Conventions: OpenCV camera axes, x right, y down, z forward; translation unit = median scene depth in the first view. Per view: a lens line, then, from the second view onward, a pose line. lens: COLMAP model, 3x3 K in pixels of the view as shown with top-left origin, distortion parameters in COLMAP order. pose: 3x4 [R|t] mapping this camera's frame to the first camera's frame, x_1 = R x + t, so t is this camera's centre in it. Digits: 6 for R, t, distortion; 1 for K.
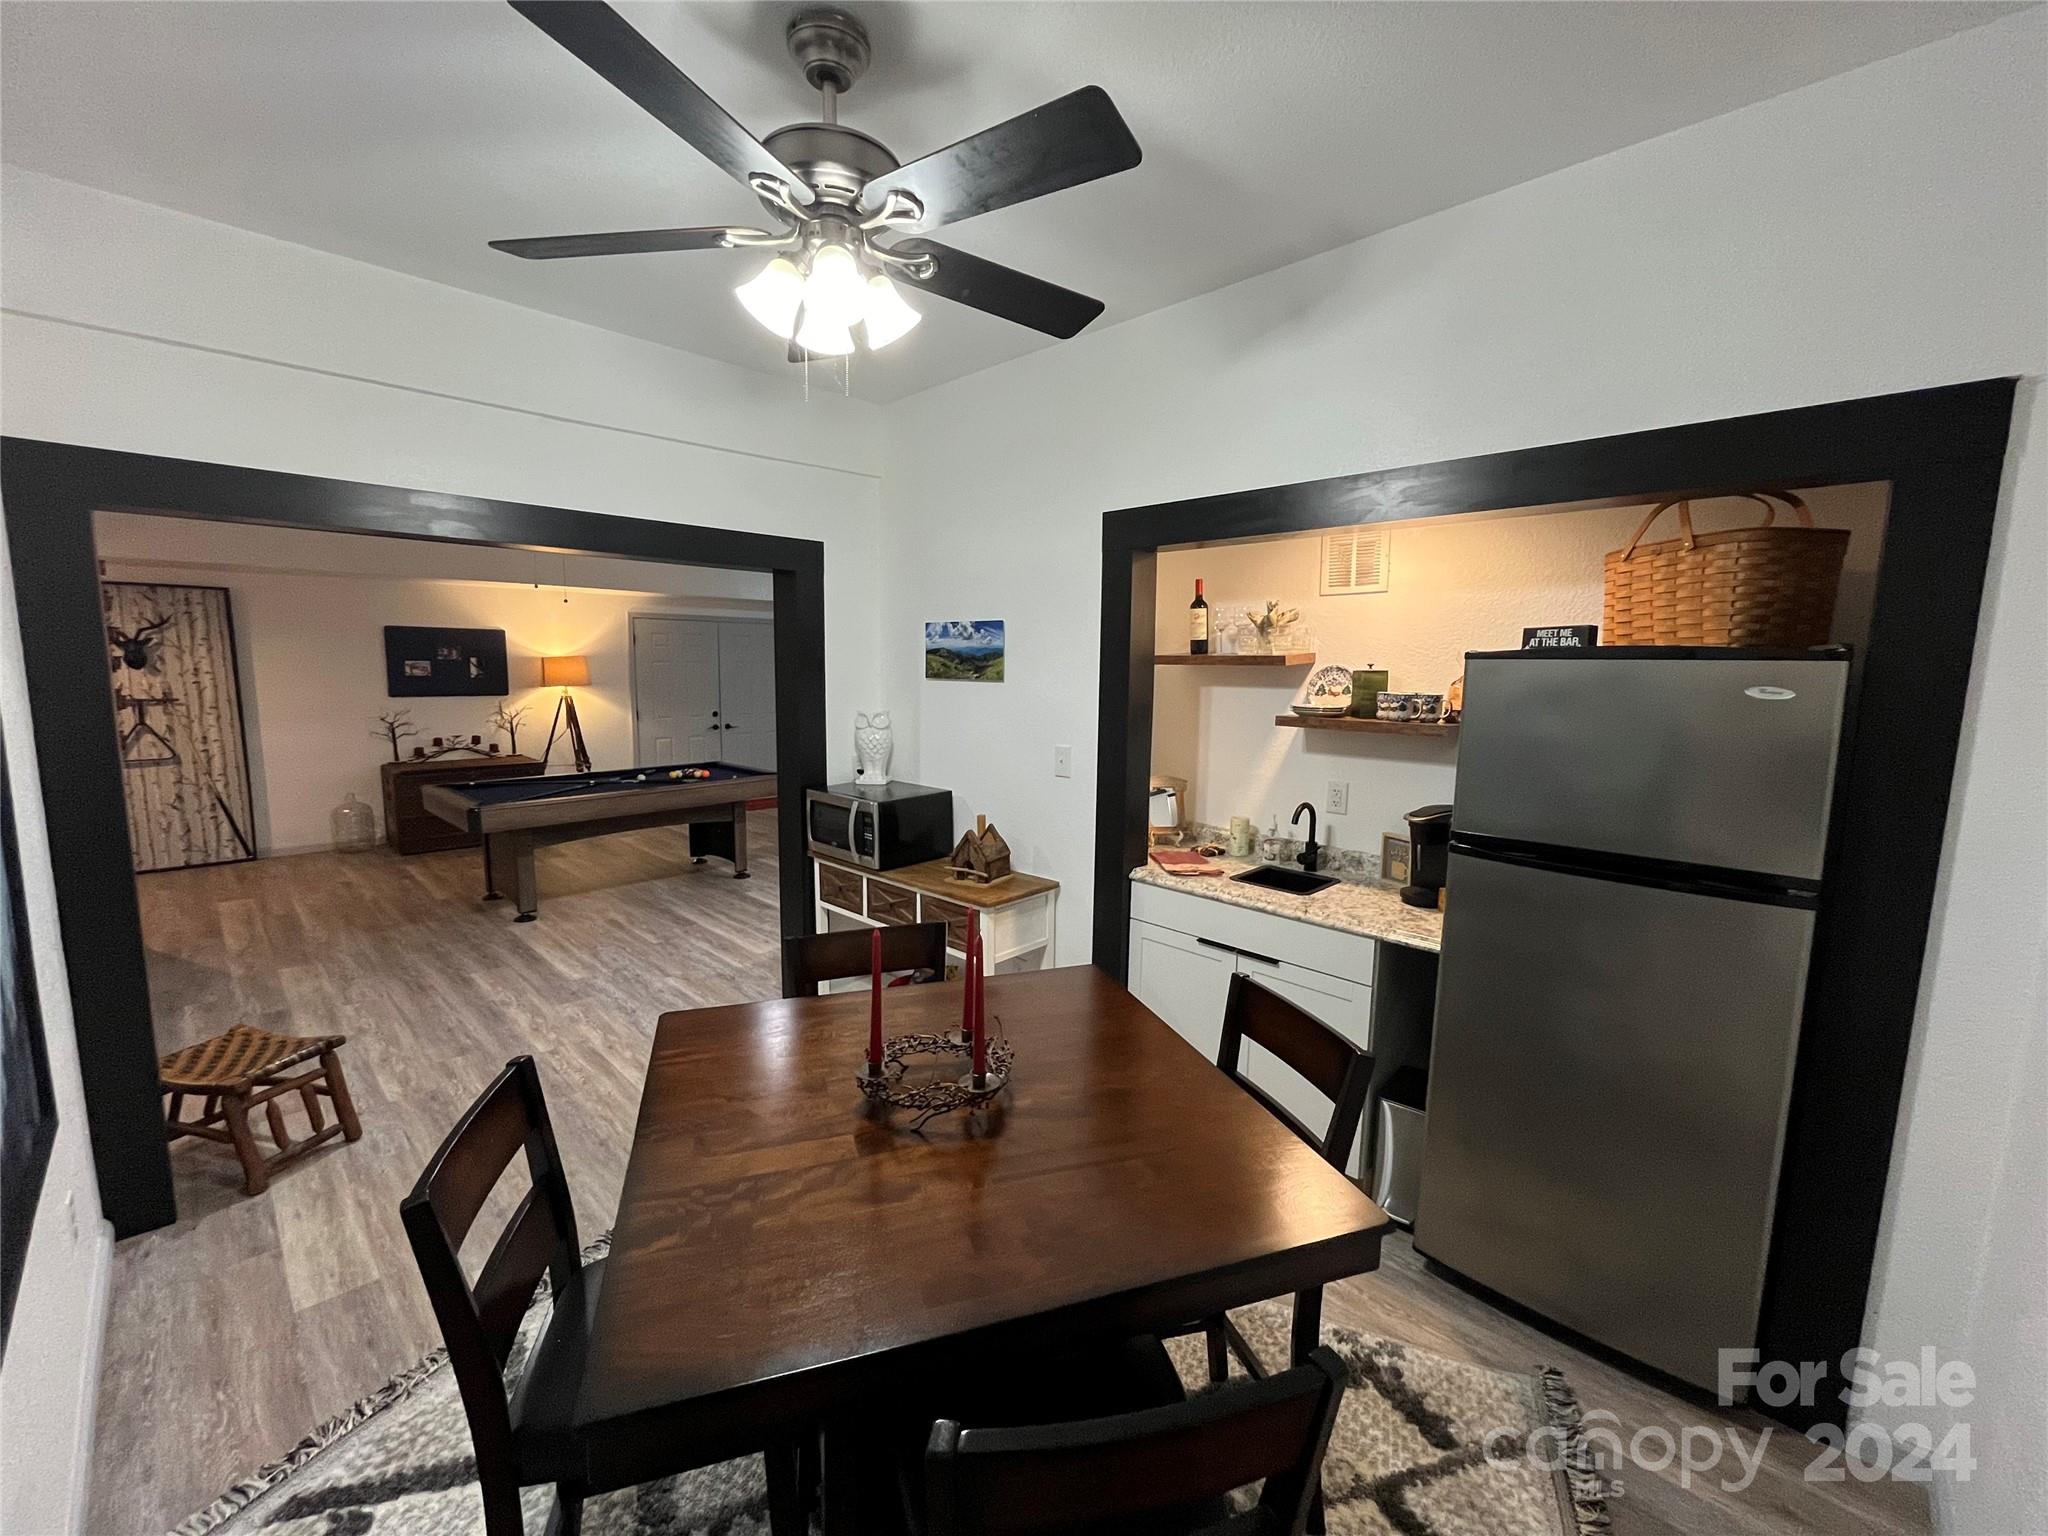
lens RADIAL K [[827.6, 0, 1020.3], [0, 827.6, 765.5], [0, 0, 1]] dist [-0.003261, -0.000033]
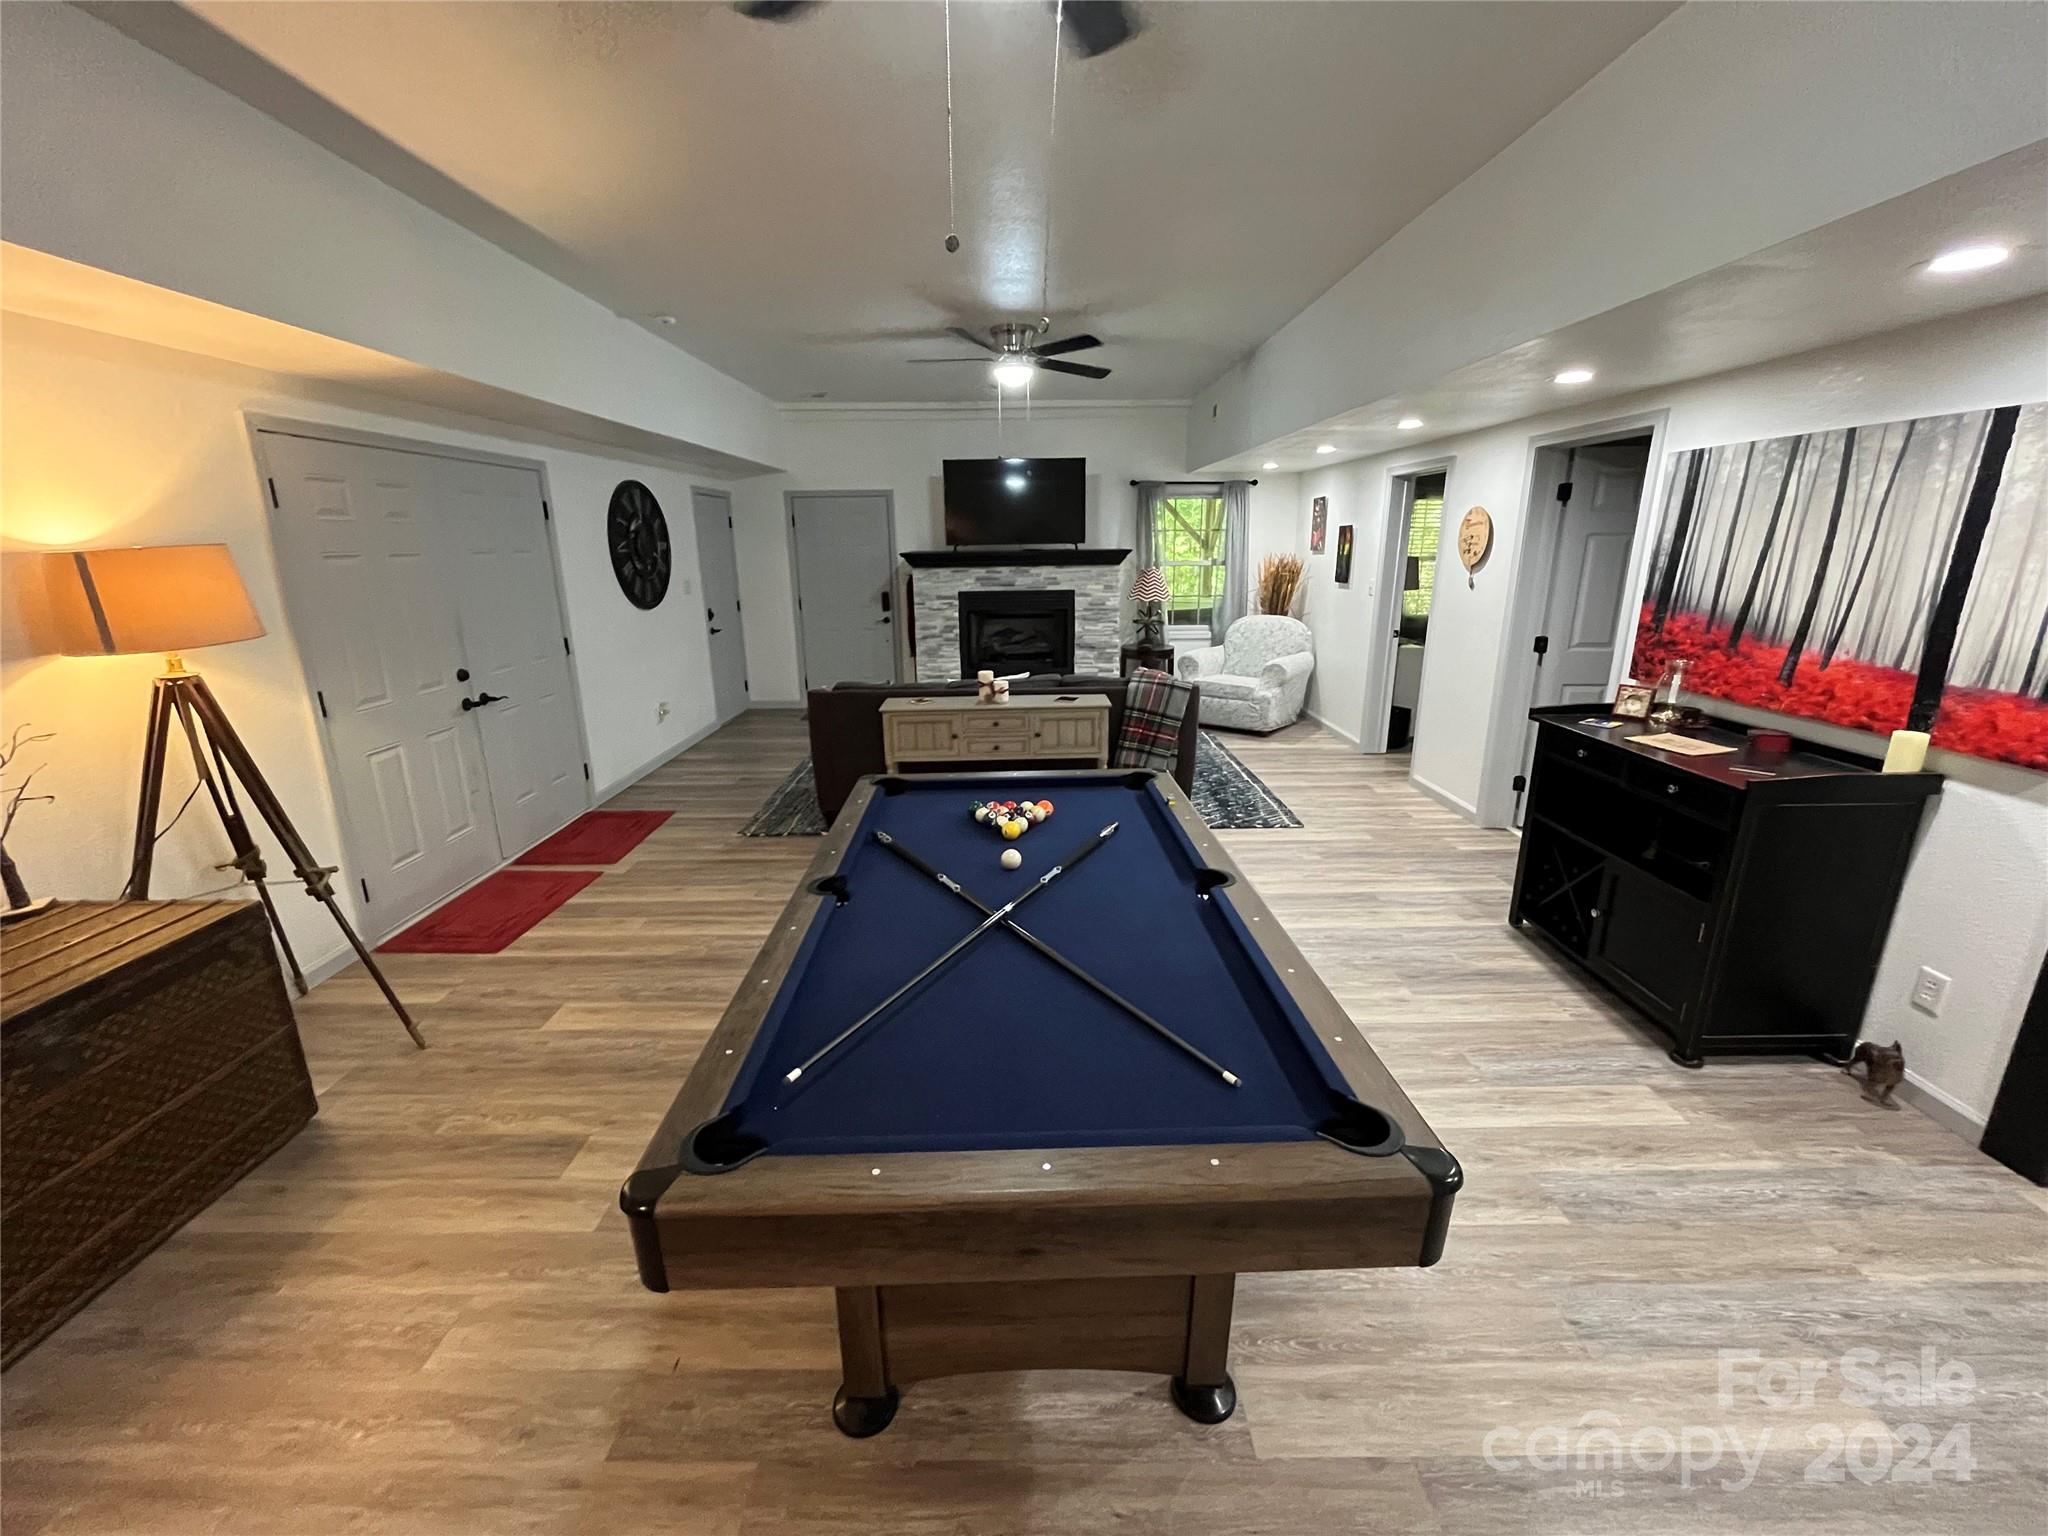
lens RADIAL K [[820.7, 0, 1026.6], [0, 820.7, 762.3], [0, 0, 1]] dist [-0.003360, -0.000203]
pose [[0.710073, -0.204177, 0.673875, -1.285953], [0.109176, 0.977386, 0.181097, -0.176908], [-0.695613, -0.055021, 0.716307, 1.338705]]
